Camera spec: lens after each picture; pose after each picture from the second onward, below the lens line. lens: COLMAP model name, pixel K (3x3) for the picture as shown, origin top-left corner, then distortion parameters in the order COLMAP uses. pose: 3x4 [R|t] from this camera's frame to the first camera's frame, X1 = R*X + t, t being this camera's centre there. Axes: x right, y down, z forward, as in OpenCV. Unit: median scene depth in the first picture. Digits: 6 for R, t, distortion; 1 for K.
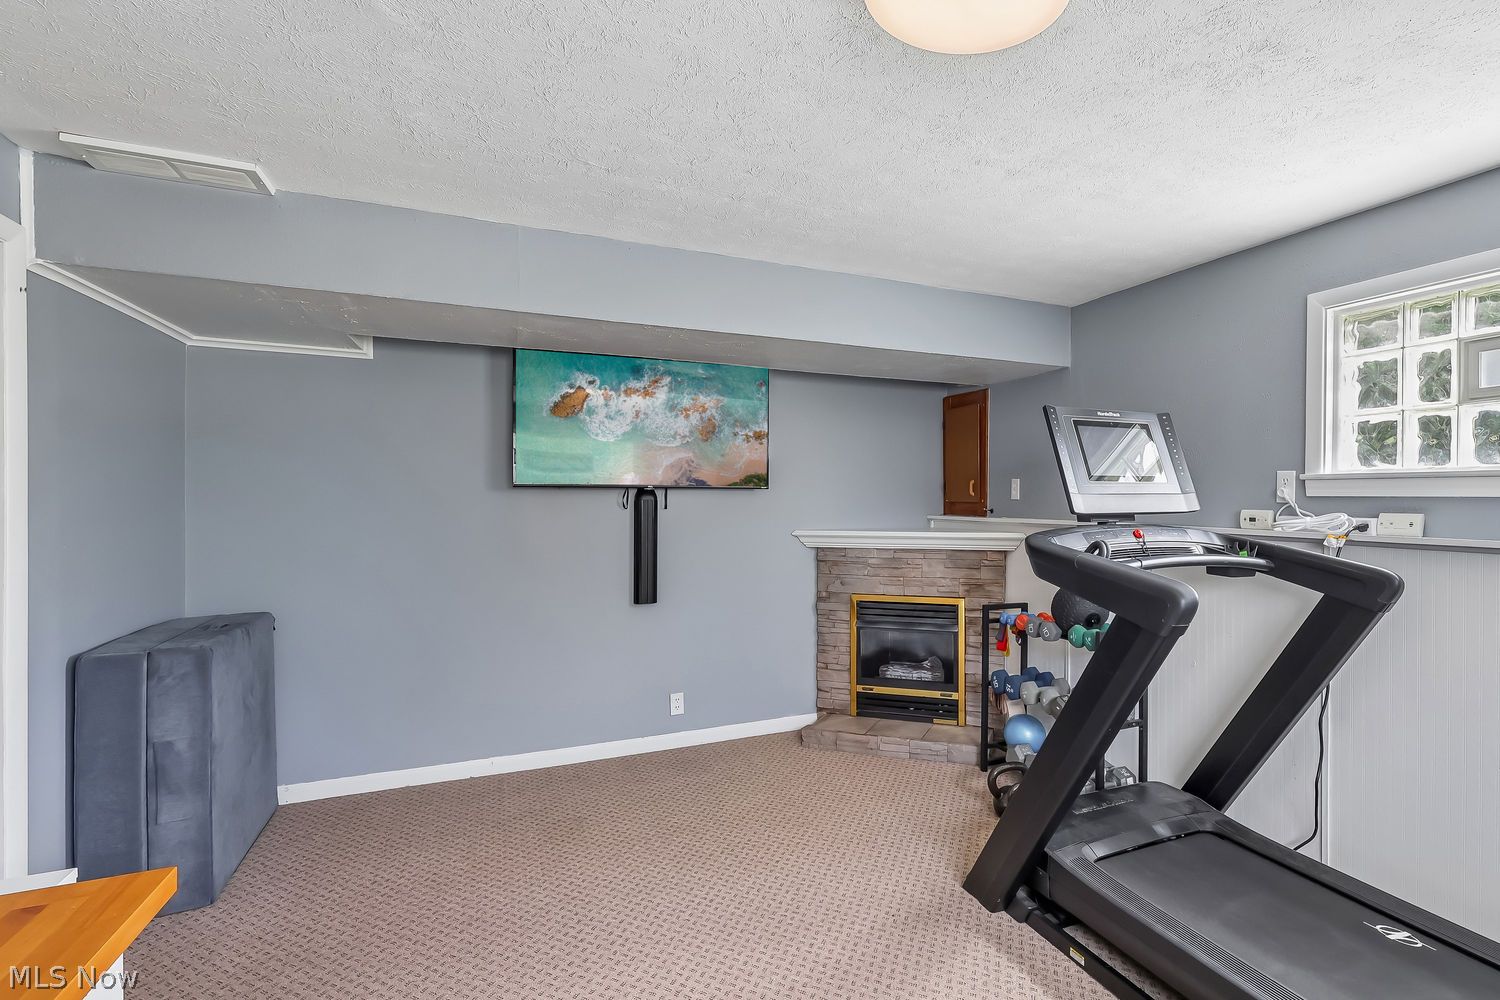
lens RADIAL K [[708.0, 0, 750.0], [0, 708.0, 500.0], [0, 0, 1]] dist [-0.001144, 0.000058]
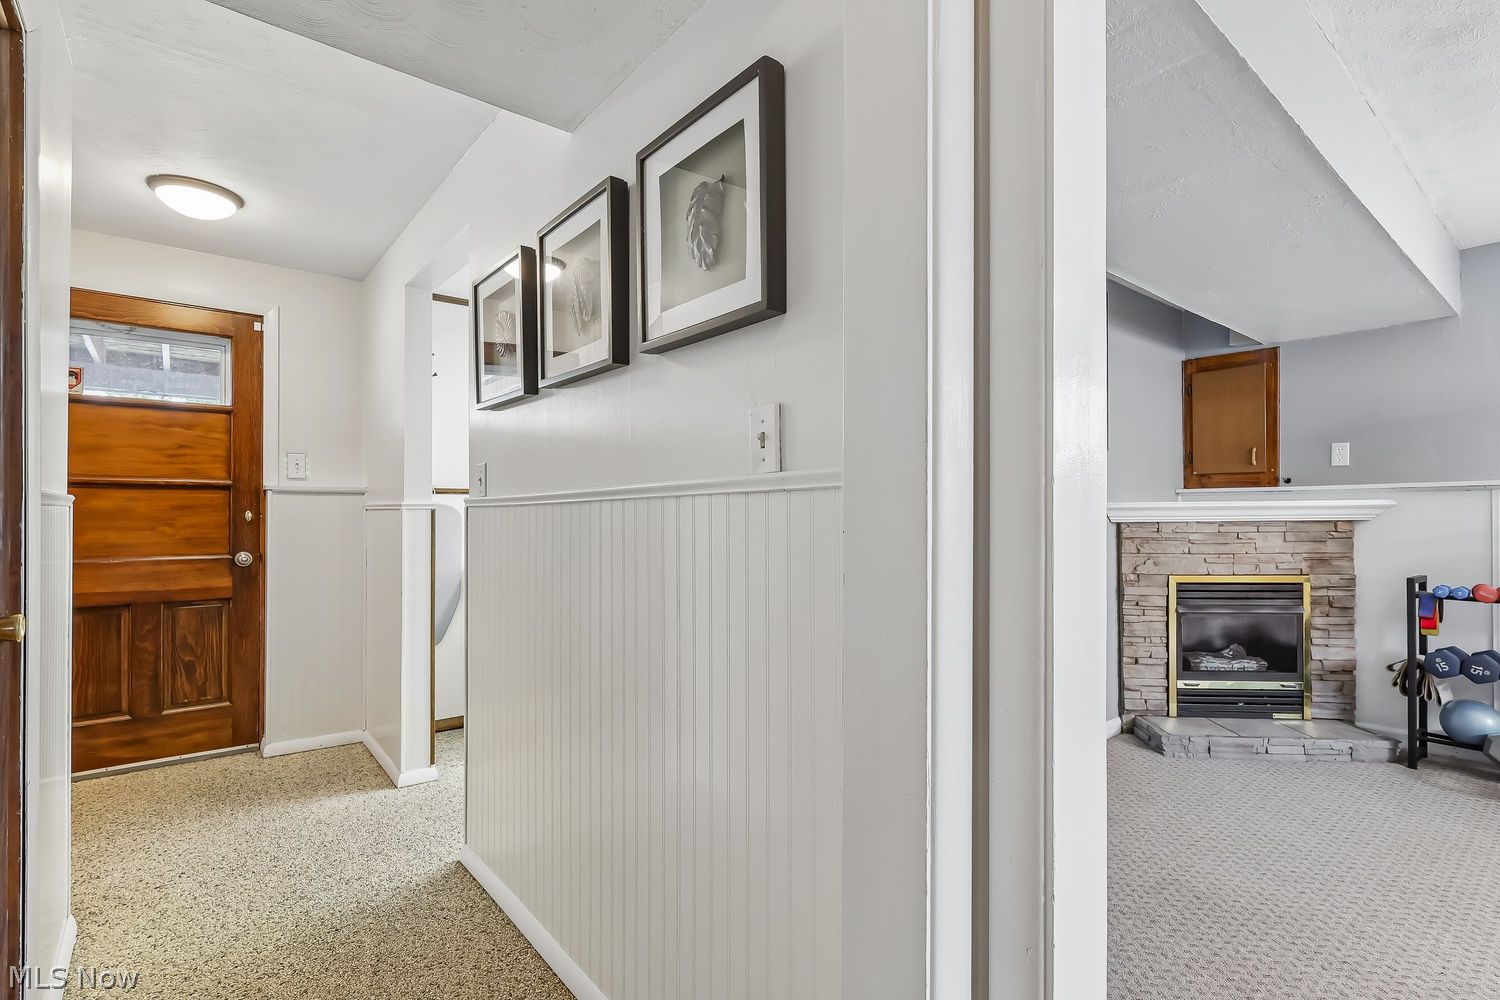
lens RADIAL K [[708.0, 0, 750.0], [0, 708.0, 500.0], [0, 0, 1]] dist [-0.001144, 0.000058]
pose [[0.974803, -0.001084, 0.223063, -0.557772], [0.003346, 0.999947, -0.009762, 0.048761], [-0.223041, 0.010262, 0.974755, 0.277747]]
